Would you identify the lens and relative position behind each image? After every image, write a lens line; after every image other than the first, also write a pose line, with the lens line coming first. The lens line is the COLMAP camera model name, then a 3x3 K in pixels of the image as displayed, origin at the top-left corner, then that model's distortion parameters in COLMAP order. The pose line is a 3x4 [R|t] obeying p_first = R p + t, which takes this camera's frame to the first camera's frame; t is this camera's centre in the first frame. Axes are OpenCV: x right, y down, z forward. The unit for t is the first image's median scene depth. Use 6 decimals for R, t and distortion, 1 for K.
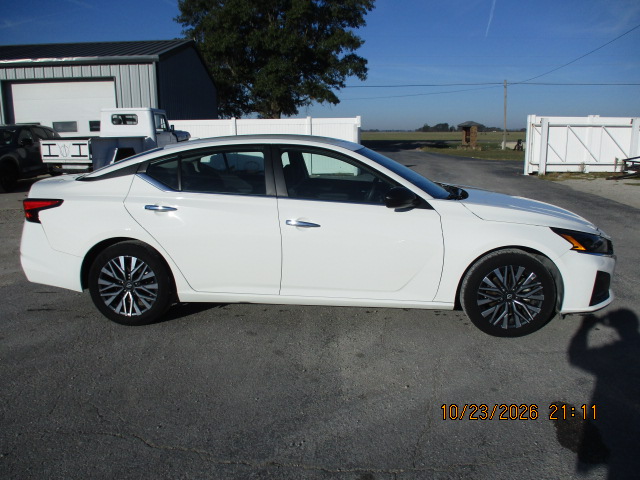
lens RADIAL K [[565.0, 0, 317.6], [0, 565.0, 253.3], [0, 0, 1]] dist [-0.066891, 0.013437]
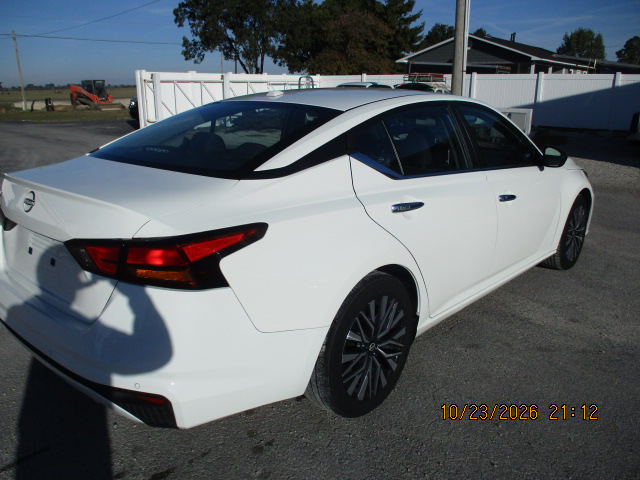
lens RADIAL K [[559.4, 0, 320.0], [0, 559.4, 240.0], [0, 0, 1]] dist [-0.062201, 0.025200]
pose [[0.585956, -0.207316, 0.783374, -0.290333], [0.167276, 0.976844, 0.133396, -0.049815], [-0.792890, 0.052876, 0.607067, 0.248162]]
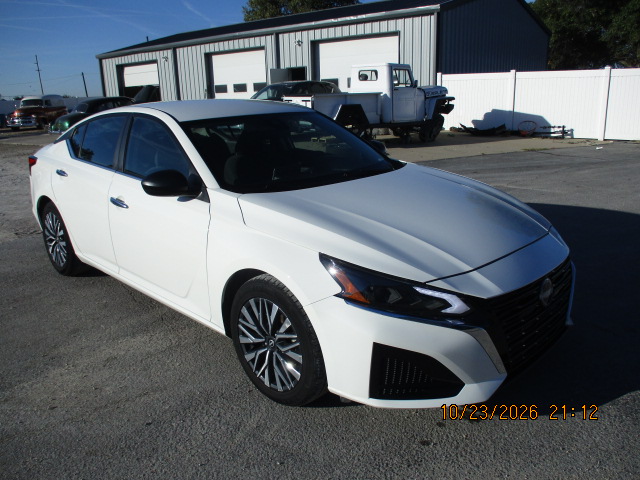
lens RADIAL K [[559.4, 0, 320.0], [0, 559.4, 240.0], [0, 0, 1]] dist [-0.062201, 0.025200]
pose [[0.758284, 0.156128, -0.632953, 0.273340], [-0.115985, 0.987719, 0.104686, -0.042585], [0.641524, -0.005969, 0.767080, 0.178042]]
